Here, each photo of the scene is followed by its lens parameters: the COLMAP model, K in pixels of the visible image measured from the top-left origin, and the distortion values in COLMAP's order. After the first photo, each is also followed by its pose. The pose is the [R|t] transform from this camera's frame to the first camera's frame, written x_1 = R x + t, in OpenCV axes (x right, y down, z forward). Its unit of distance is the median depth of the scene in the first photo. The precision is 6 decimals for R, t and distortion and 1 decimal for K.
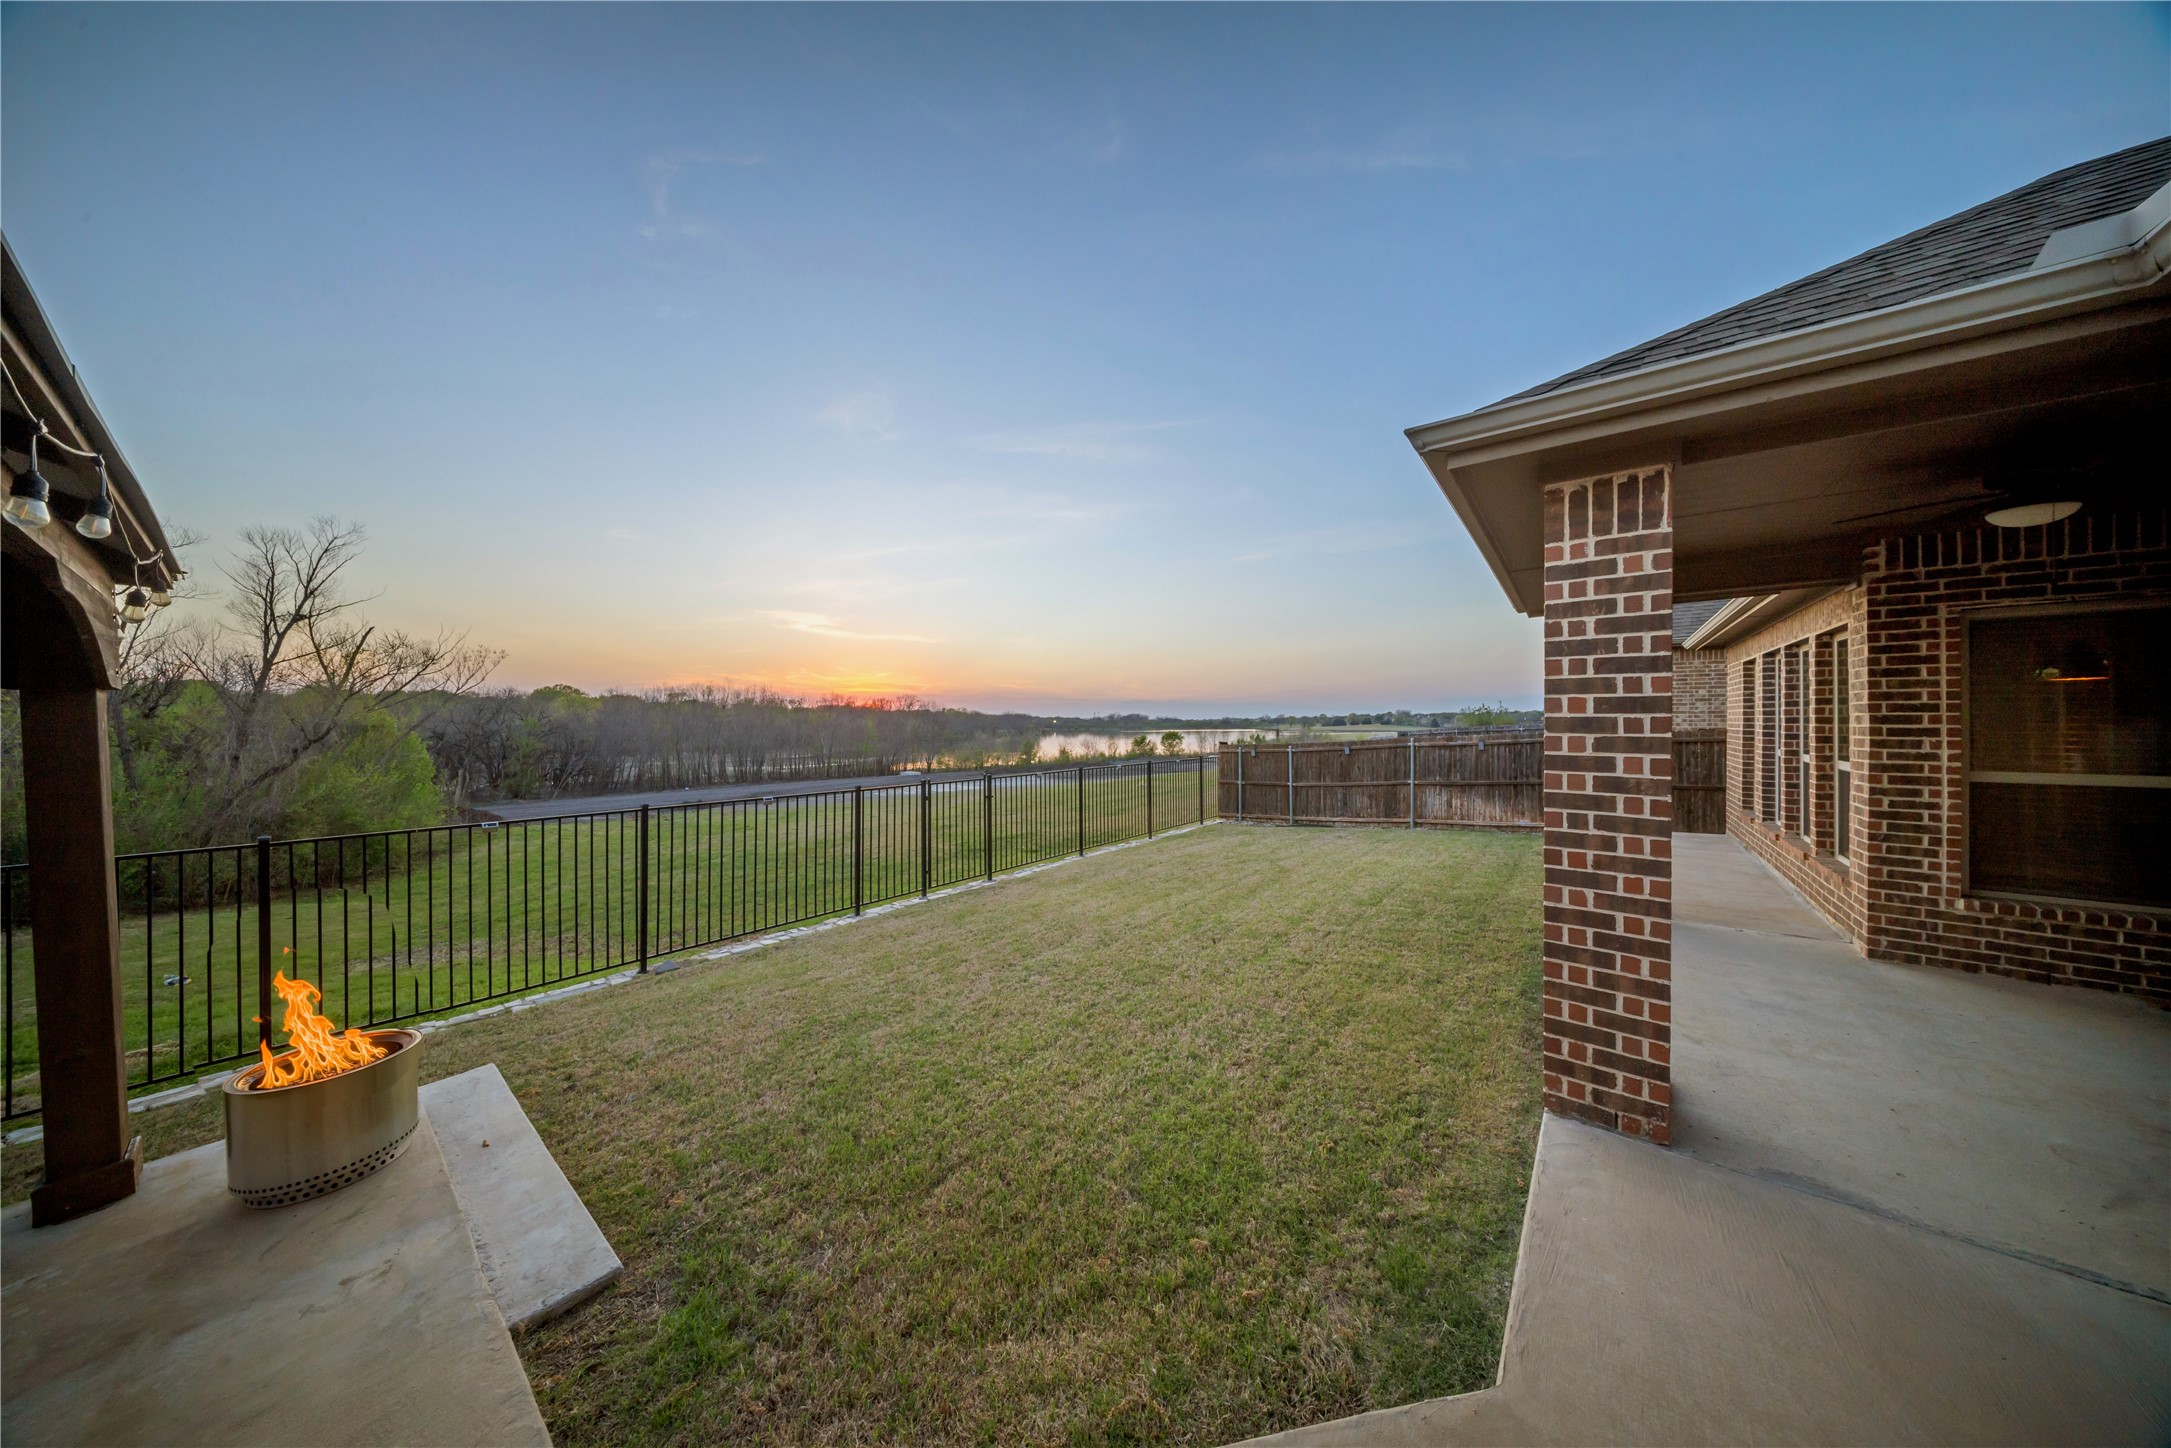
lens RADIAL K [[639.4, 0, 1083.7], [0, 639.4, 723.1], [0, 0, 1]] dist [-0.001873, -0.000532]
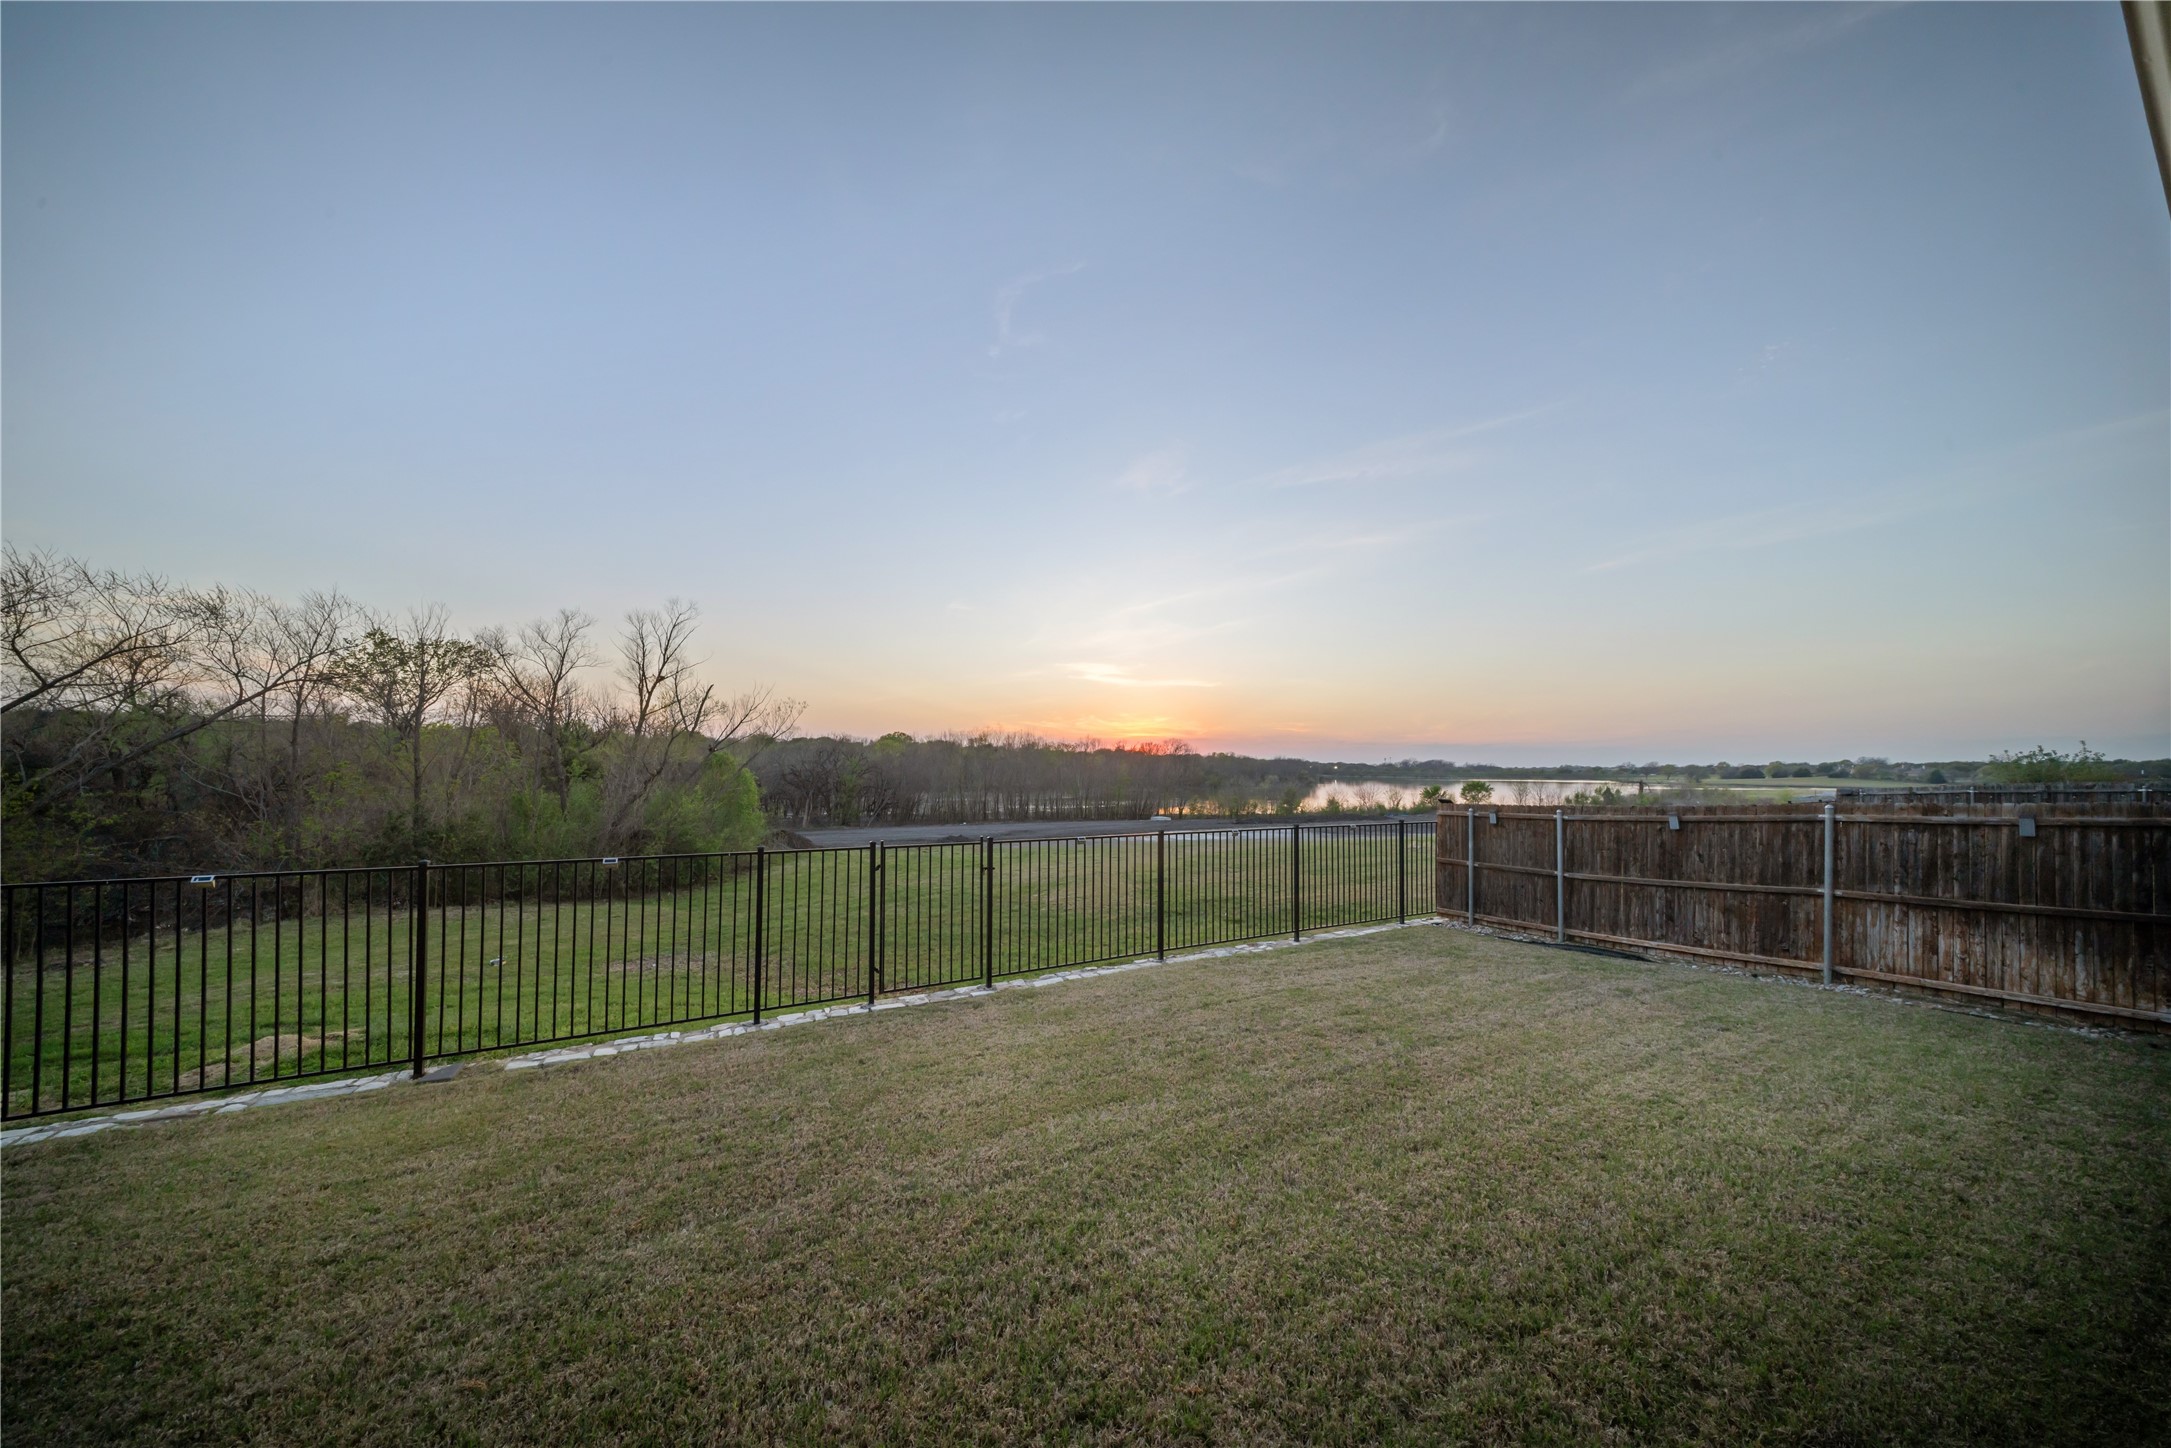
lens RADIAL K [[639.4, 0, 1108.6], [0, 639.4, 766.0], [0, 0, 1]] dist [-0.001873, -0.000532]
pose [[0.915332, 0.011453, -0.402537, 0.071818], [-0.012824, 0.999918, -0.000712, -0.000059], [0.402496, 0.005814, 0.915403, 0.113478]]
